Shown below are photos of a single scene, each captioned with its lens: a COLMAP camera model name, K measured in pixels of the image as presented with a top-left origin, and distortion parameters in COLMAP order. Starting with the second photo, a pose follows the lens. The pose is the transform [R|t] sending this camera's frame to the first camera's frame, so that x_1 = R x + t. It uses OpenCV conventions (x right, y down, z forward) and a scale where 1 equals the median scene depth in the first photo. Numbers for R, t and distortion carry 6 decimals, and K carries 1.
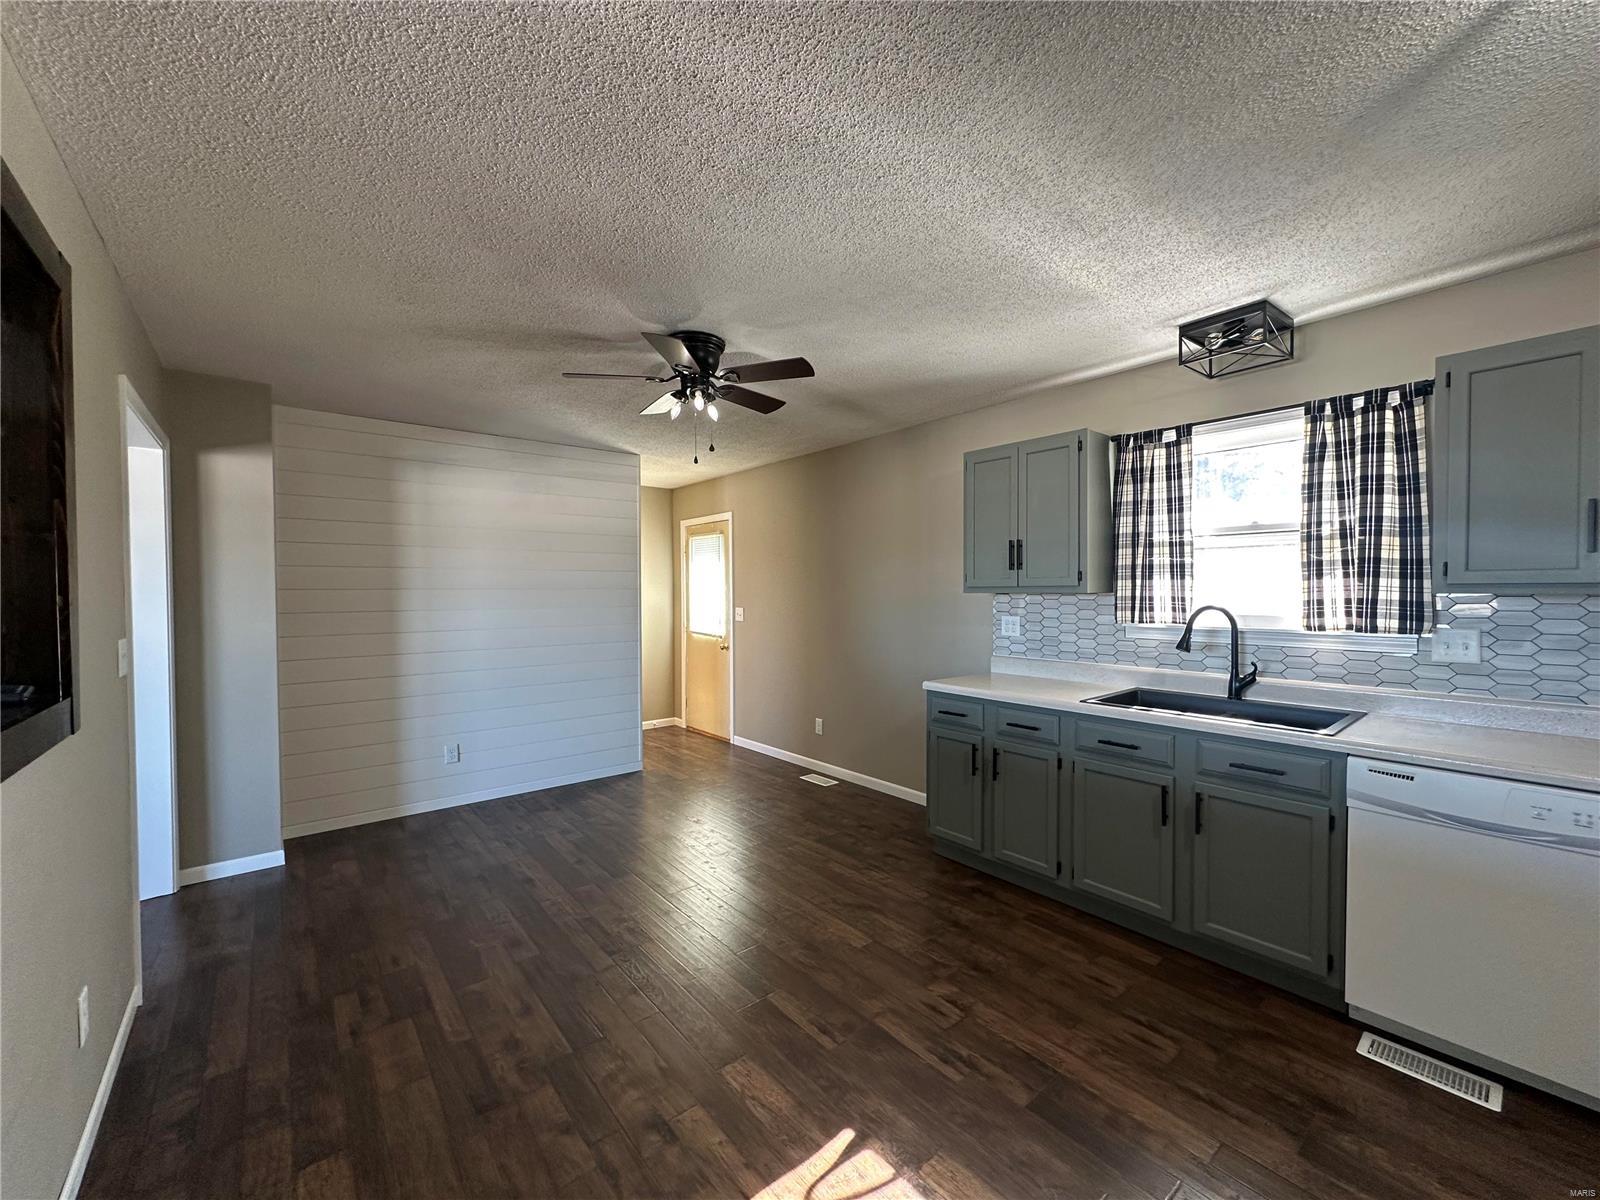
lens RADIAL K [[641.4, 0, 800.0], [0, 641.4, 600.0], [0, 0, 1]] dist [-0.001350, 0.000669]
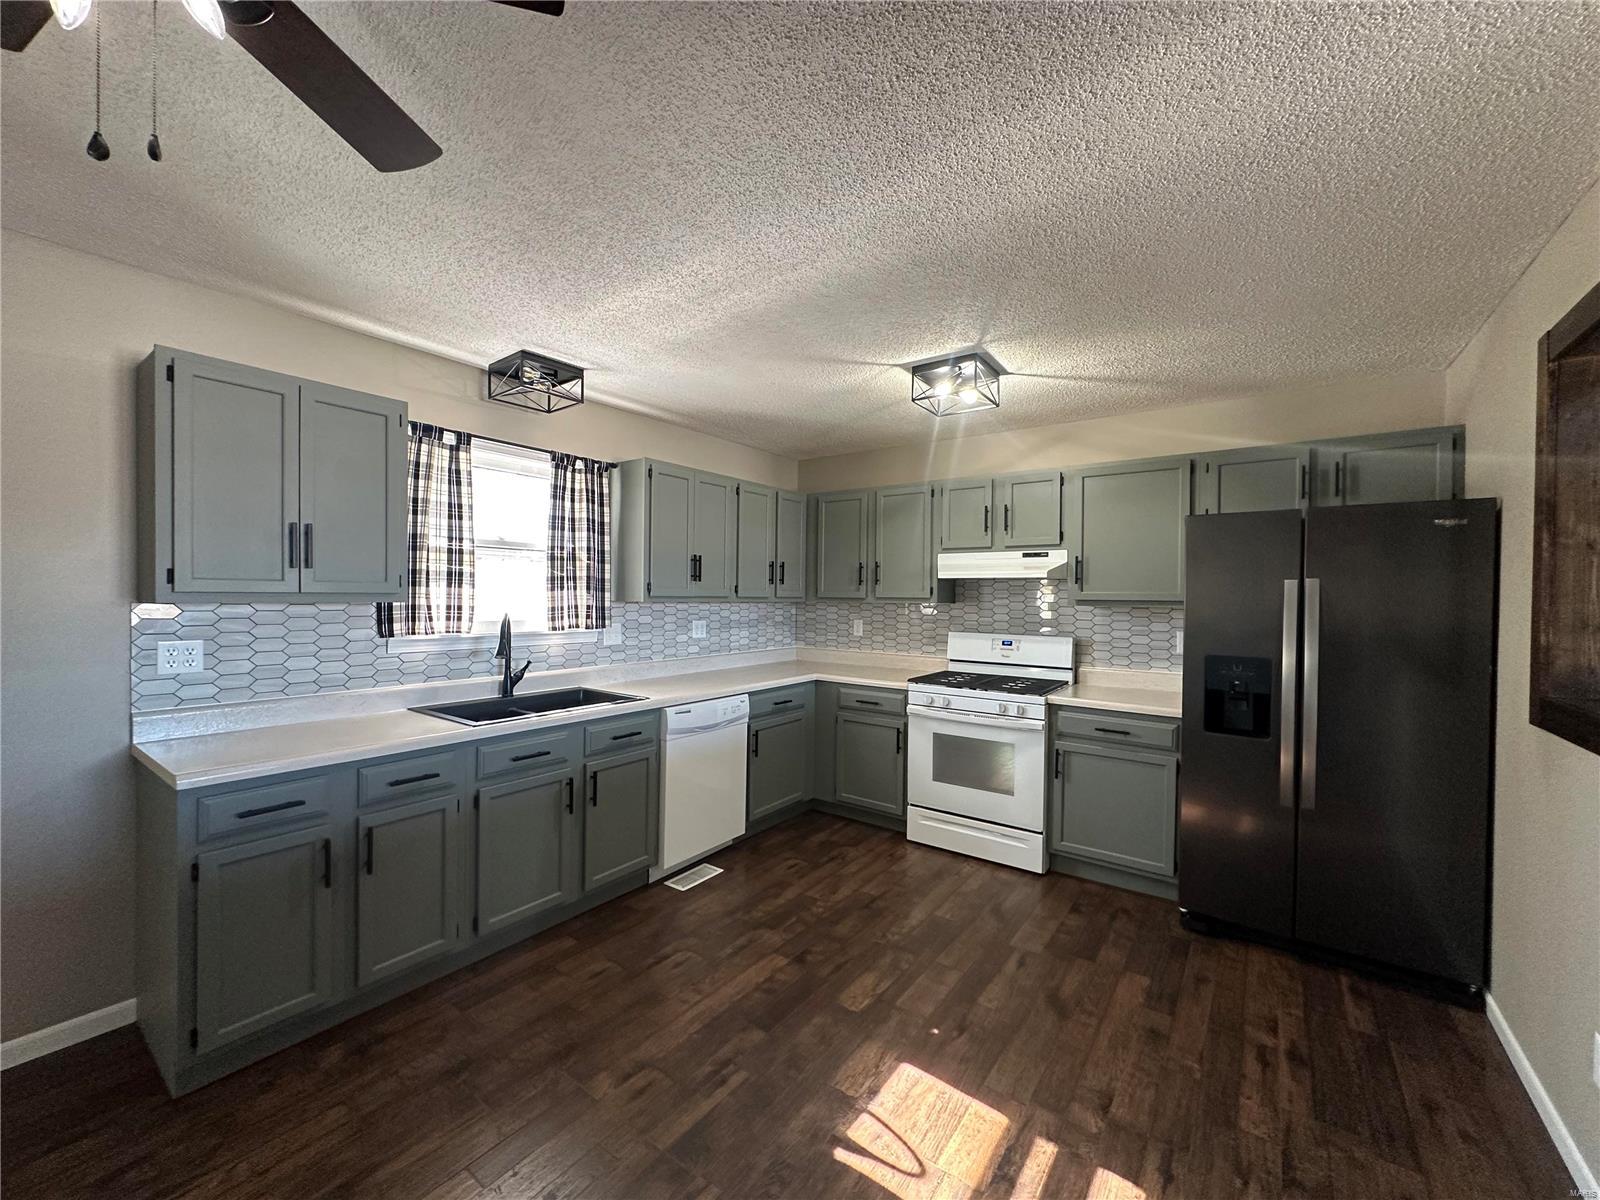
lens RADIAL K [[641.4, 0, 800.0], [0, 641.4, 600.0], [0, 0, 1]] dist [-0.001350, 0.000669]
pose [[-0.252533, -0.004736, 0.967577, -0.547883], [0.005167, 0.999967, 0.006243, -0.018389], [-0.967575, 0.006576, -0.252500, 0.824414]]
